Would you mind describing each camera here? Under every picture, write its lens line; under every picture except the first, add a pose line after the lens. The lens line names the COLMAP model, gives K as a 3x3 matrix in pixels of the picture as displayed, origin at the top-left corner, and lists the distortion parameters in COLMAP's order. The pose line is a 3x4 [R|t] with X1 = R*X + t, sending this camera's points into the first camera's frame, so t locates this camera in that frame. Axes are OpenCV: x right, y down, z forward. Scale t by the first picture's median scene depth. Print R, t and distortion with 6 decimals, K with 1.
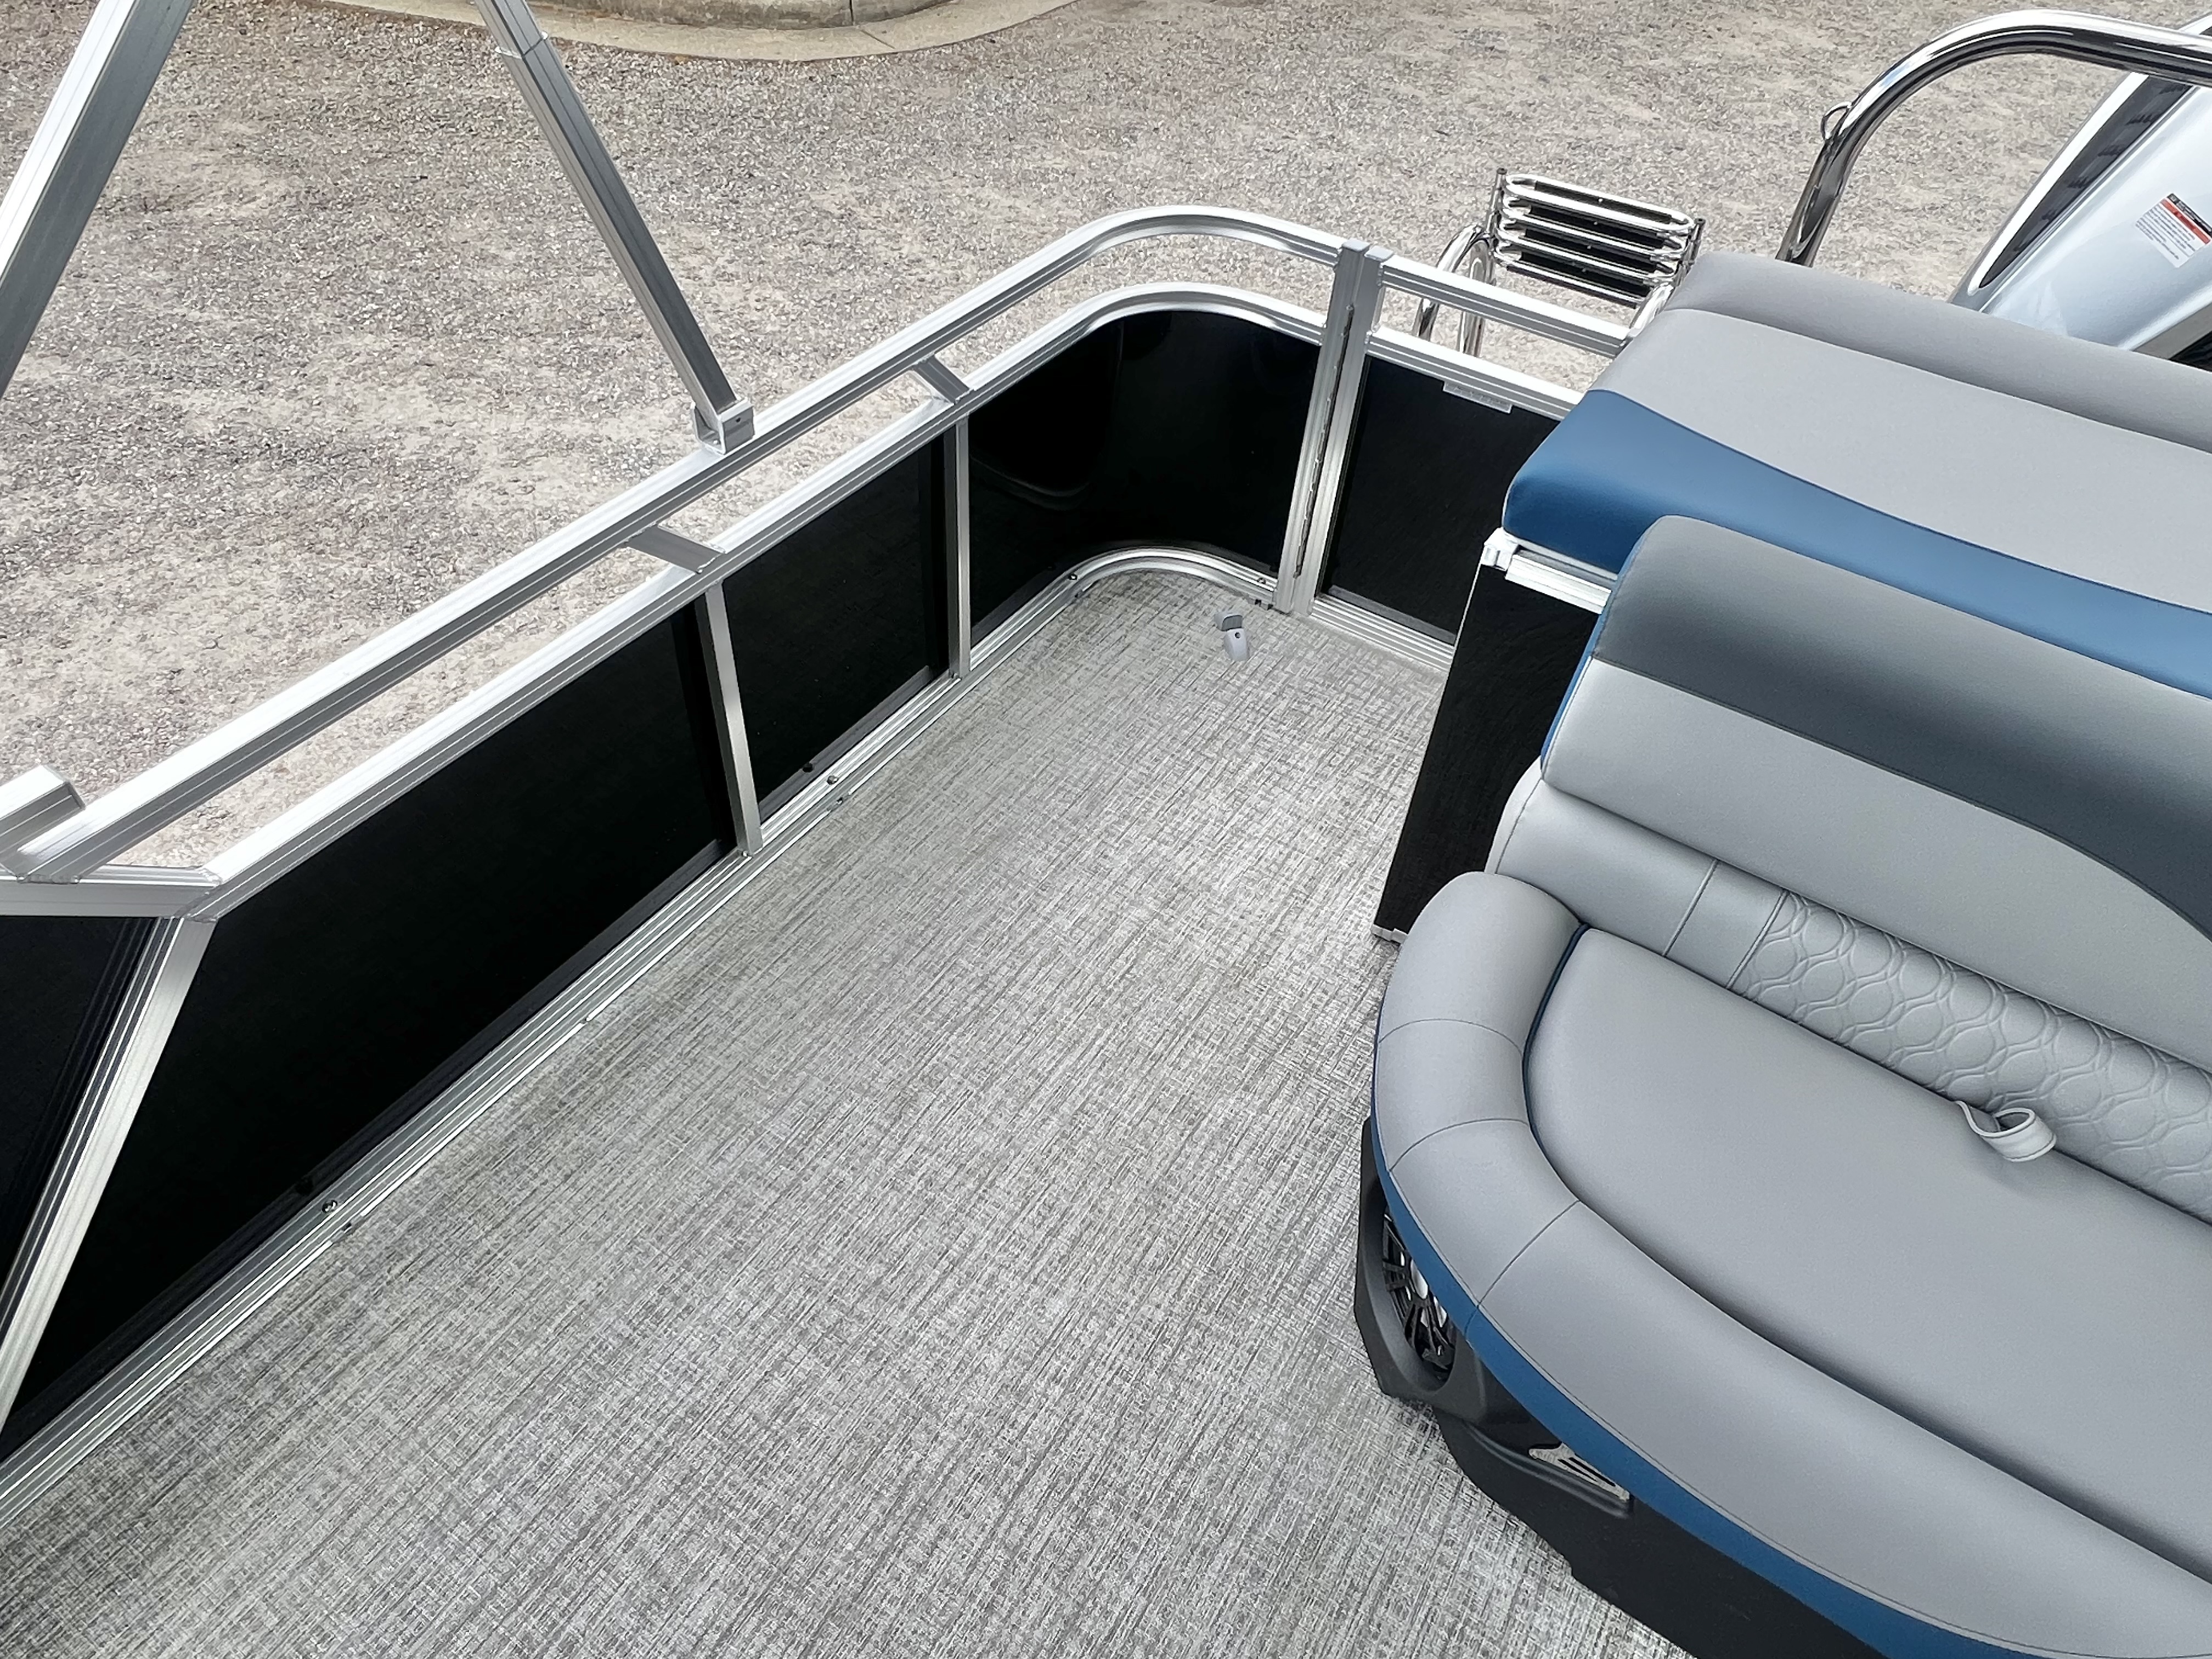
lens RADIAL K [[1387.5, 0, 1092.3], [0, 1387.5, 828.6], [0, 0, 1]] dist [-0.004557, 0.001519]
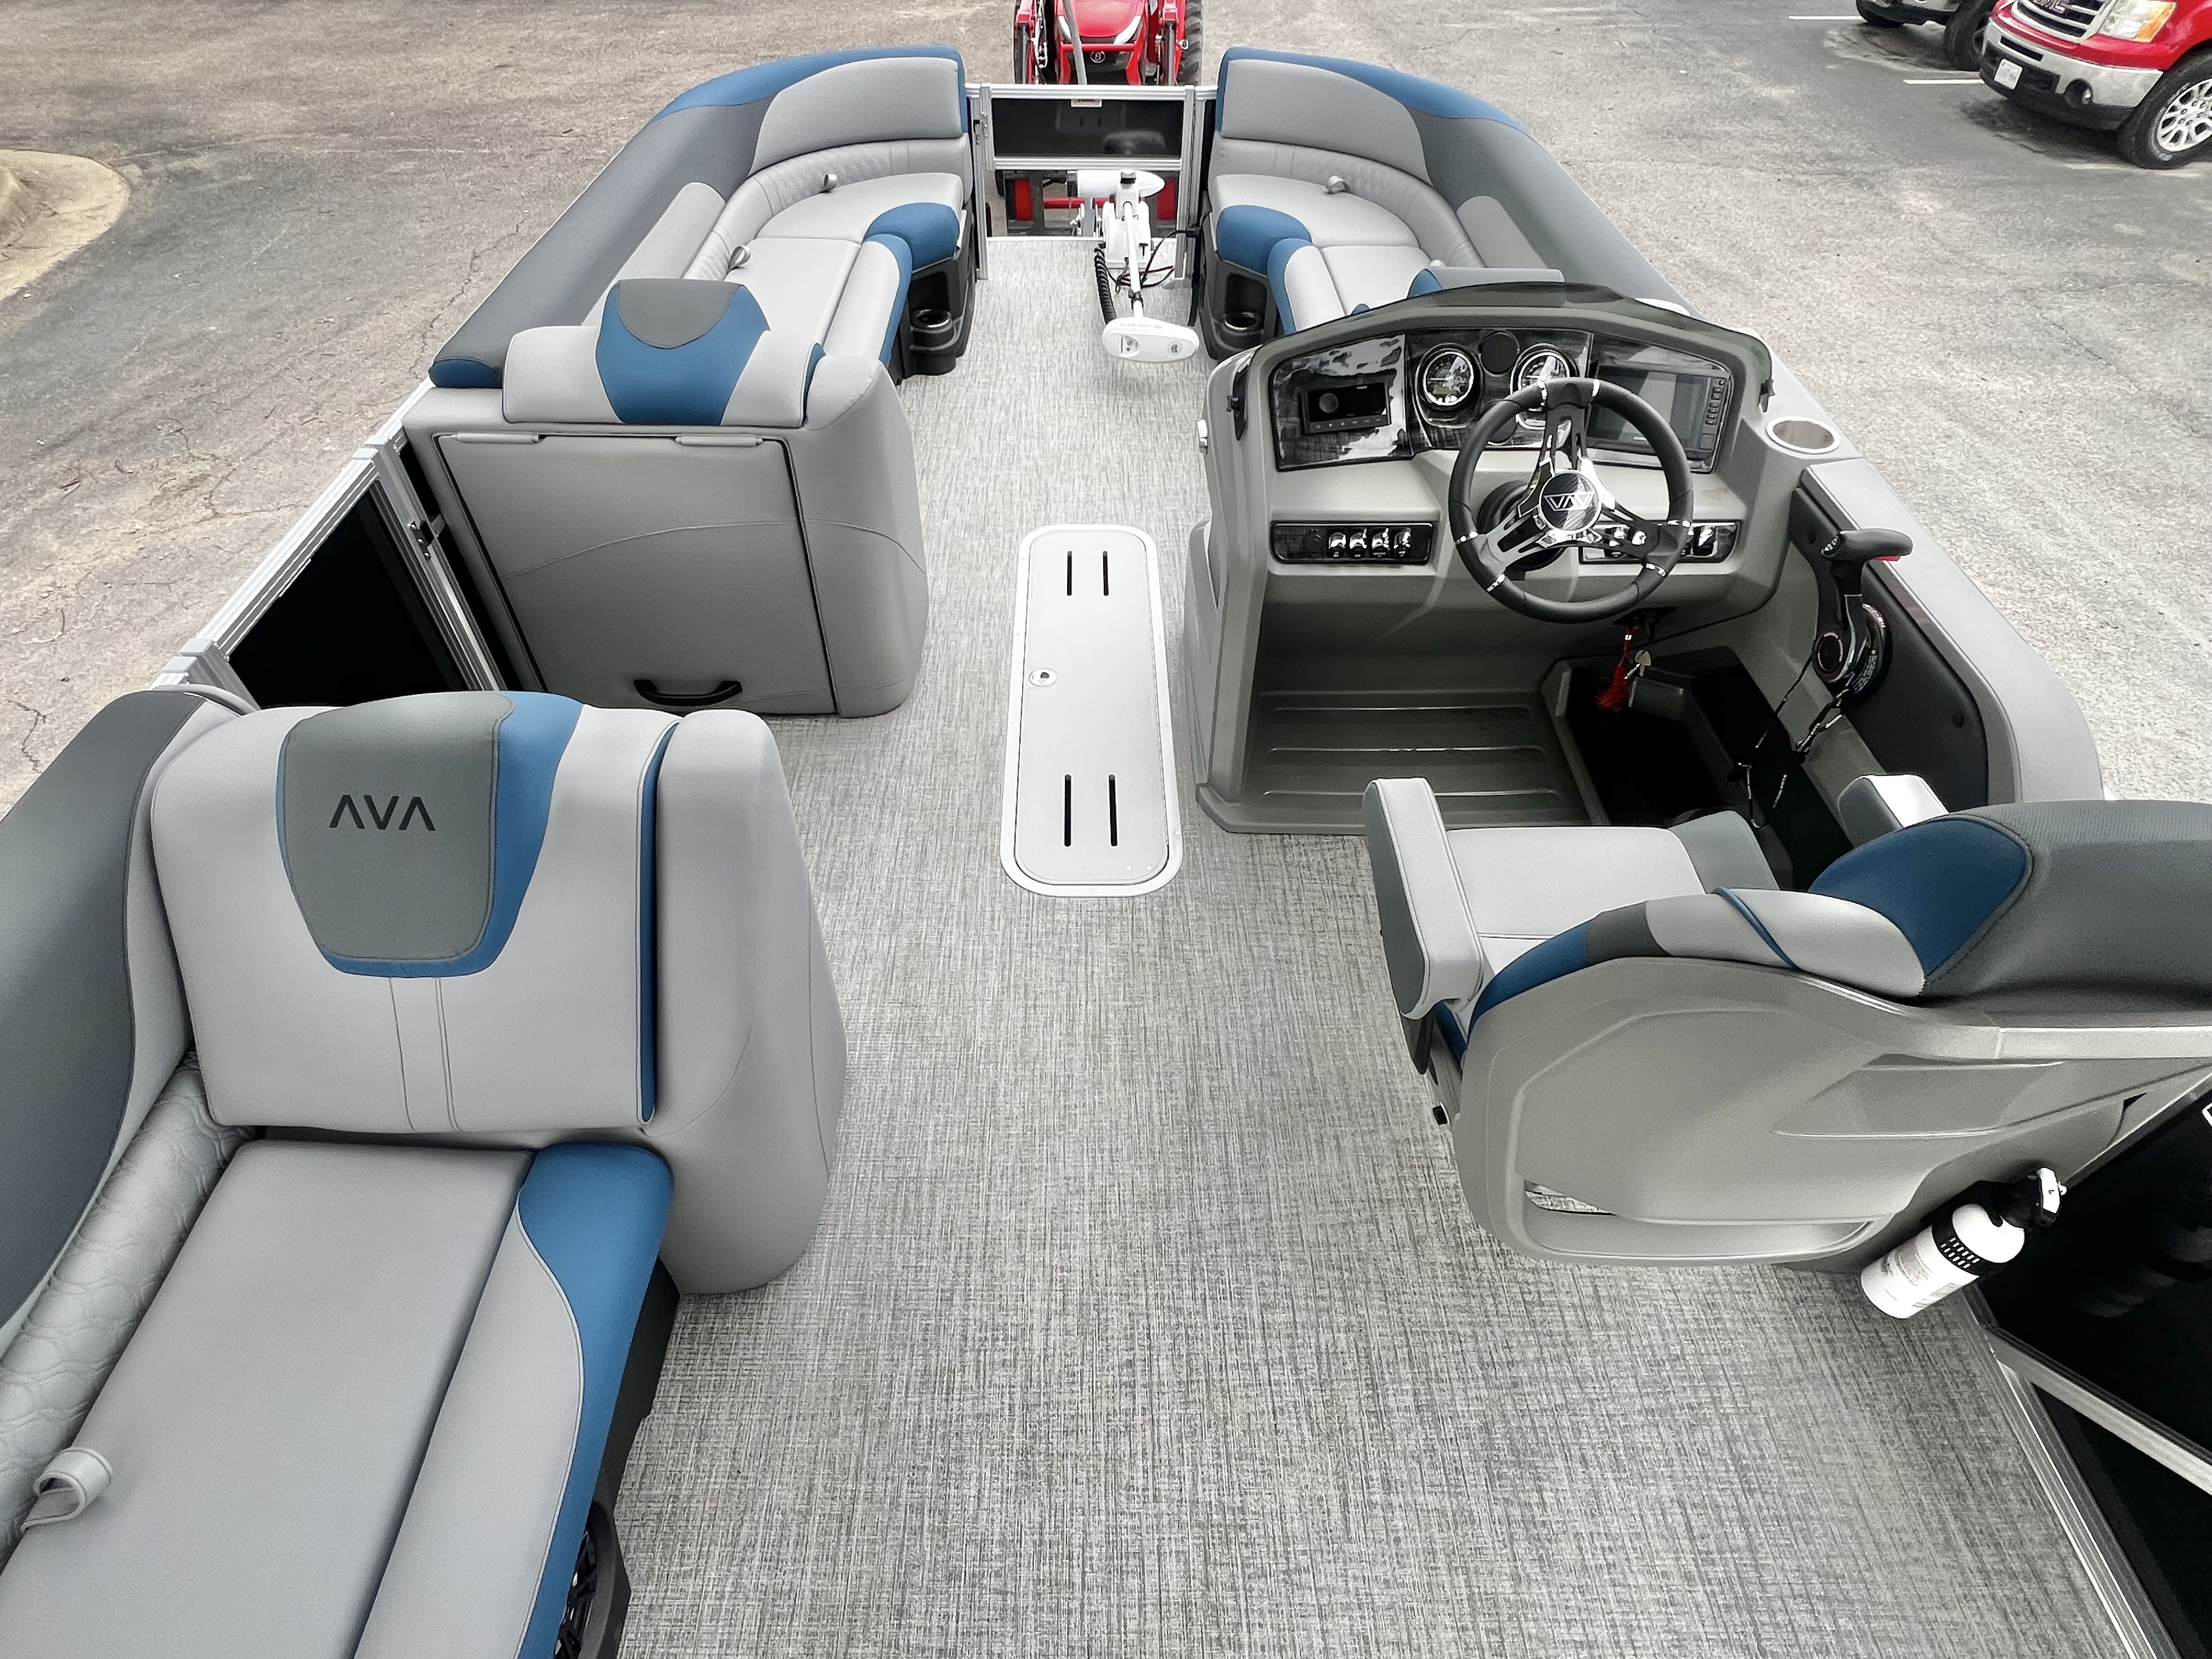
lens RADIAL K [[1115.8, 0, 1096.6], [0, 1115.8, 830.4], [0, 0, 1]] dist [-0.001173, 0.000007]
pose [[-0.831360, 0.362834, -0.420943, 0.235986], [-0.432096, 0.054300, 0.900191, -0.150720], [0.349477, 0.930270, 0.111636, -0.024444]]
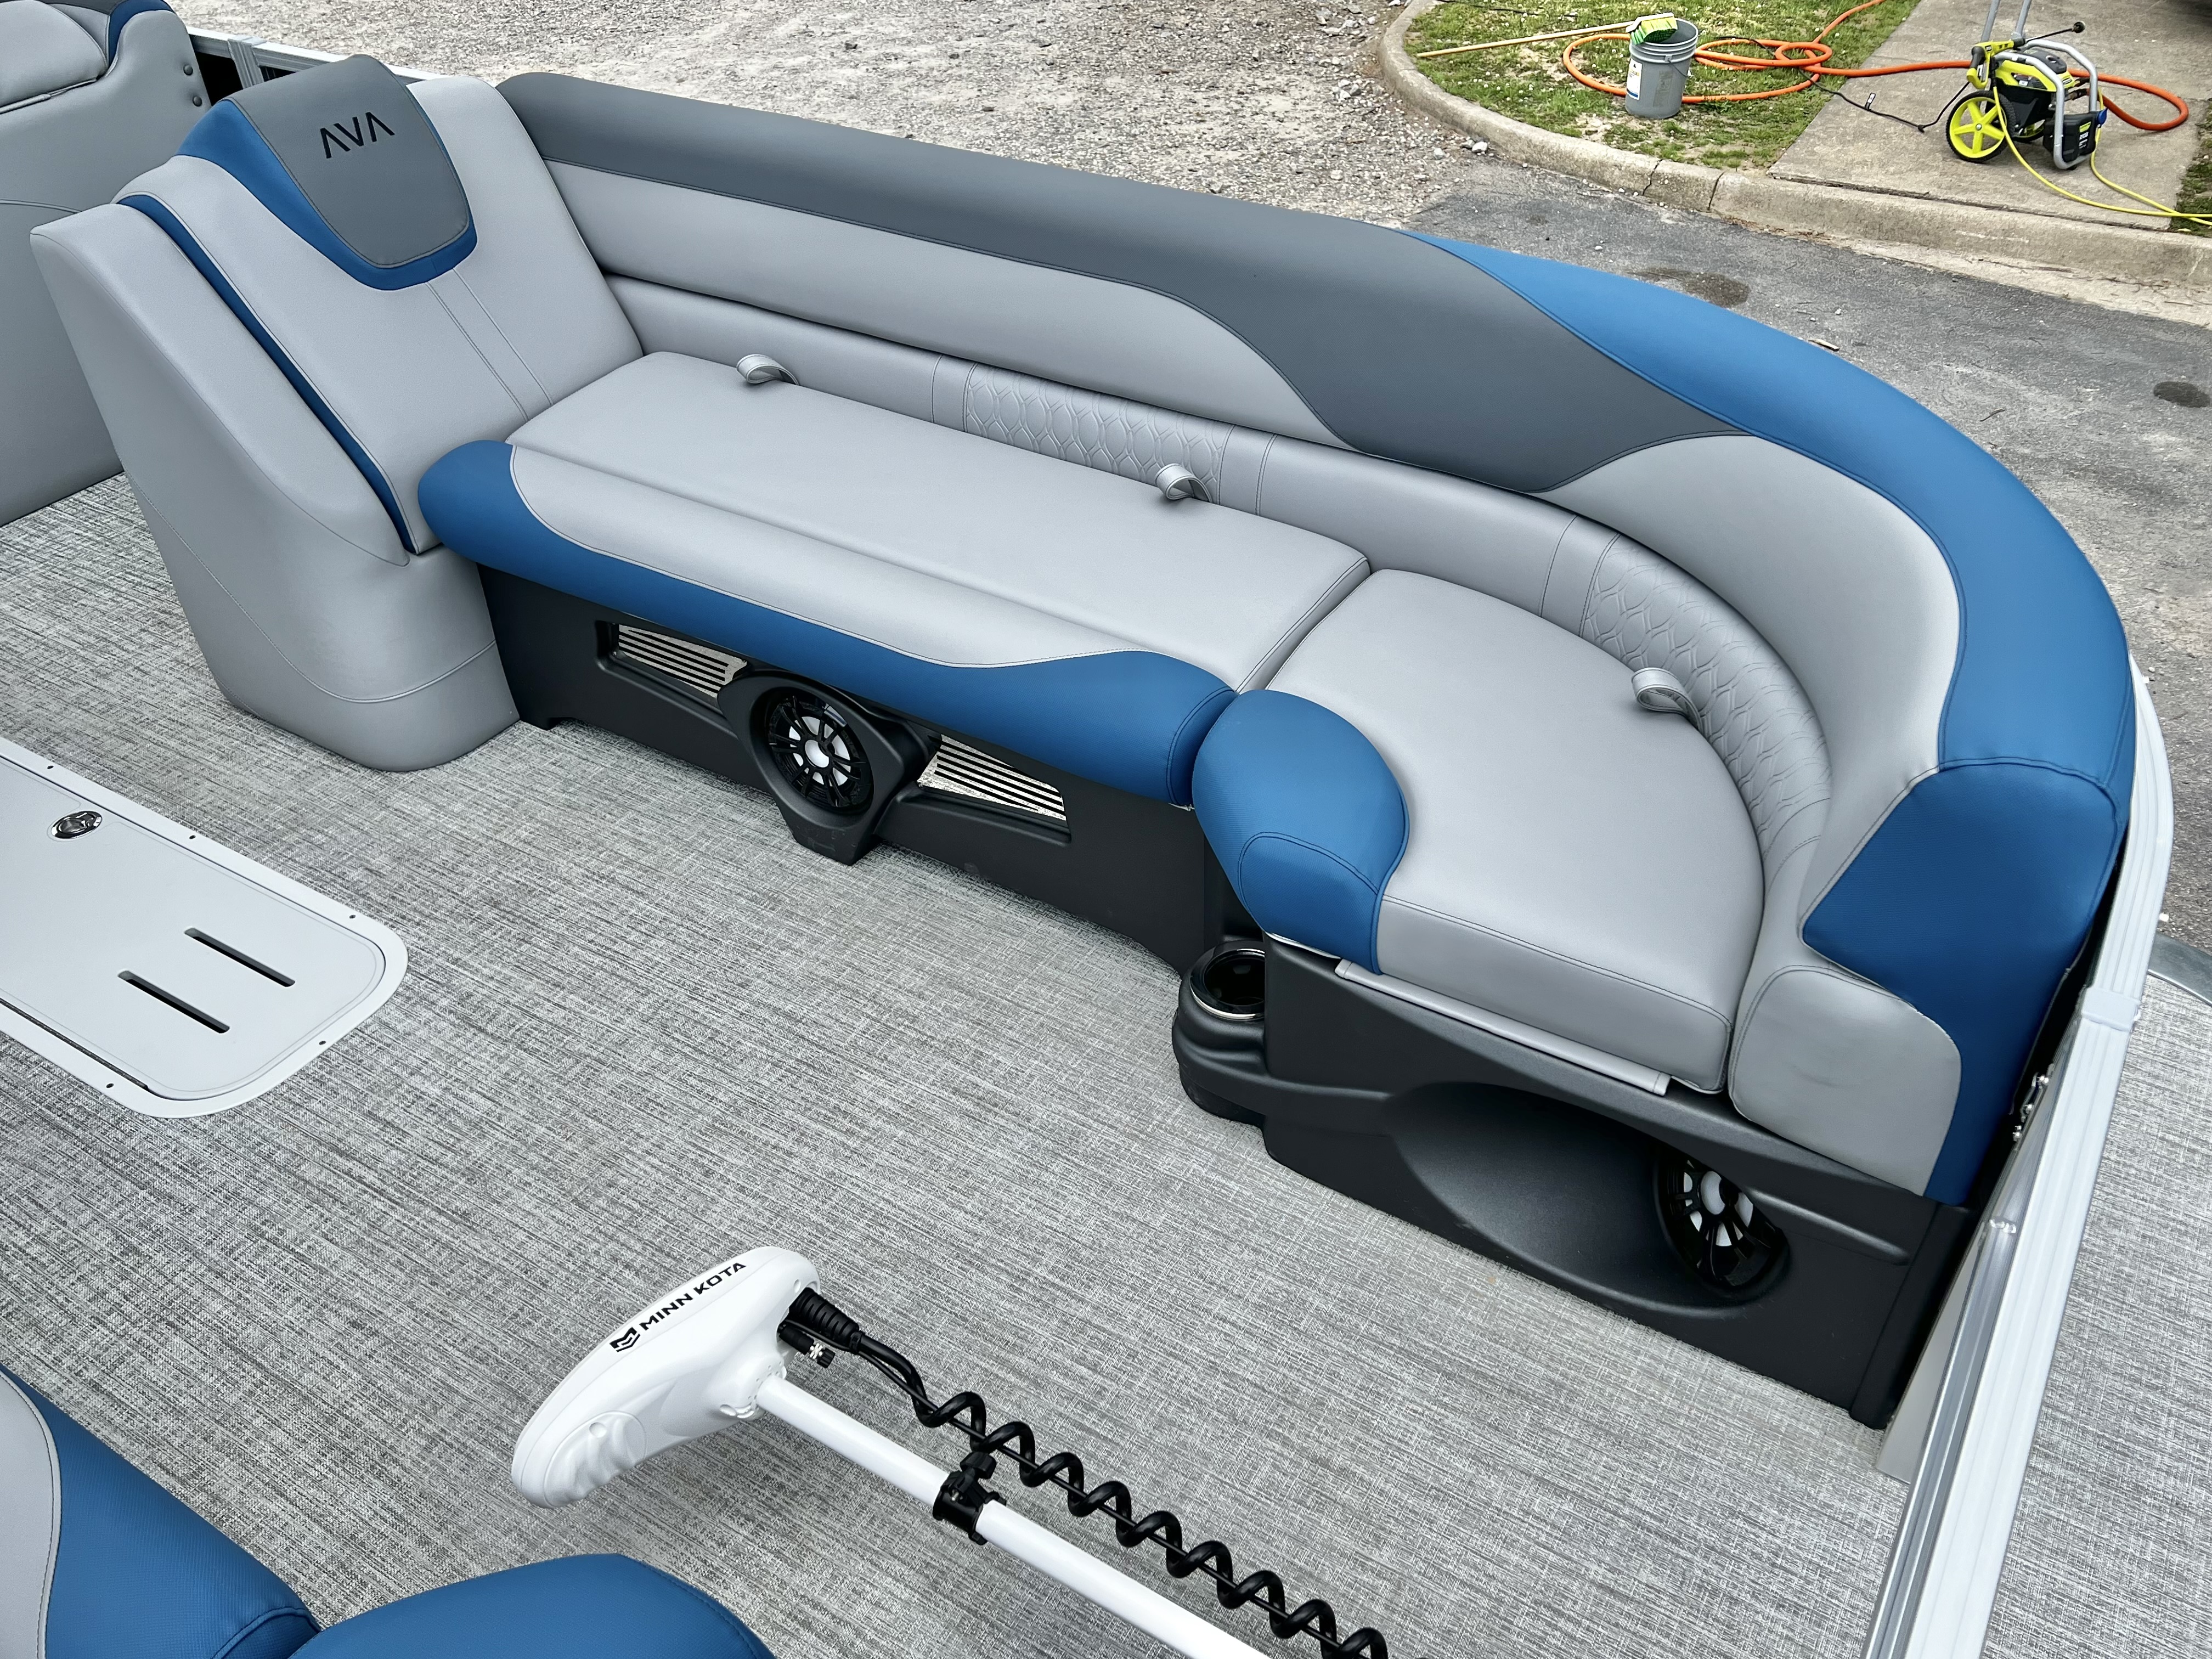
lens RADIAL K [[1743.6, 0, 1121.5], [0, 1743.6, 805.2], [0, 0, 1]] dist [0.038971, -0.034940]
pose [[-0.027299, -0.649464, 0.759902, -1.571574], [0.729293, 0.506960, 0.459482, 1.228851], [-0.683657, 0.566735, 0.459810, -1.363936]]
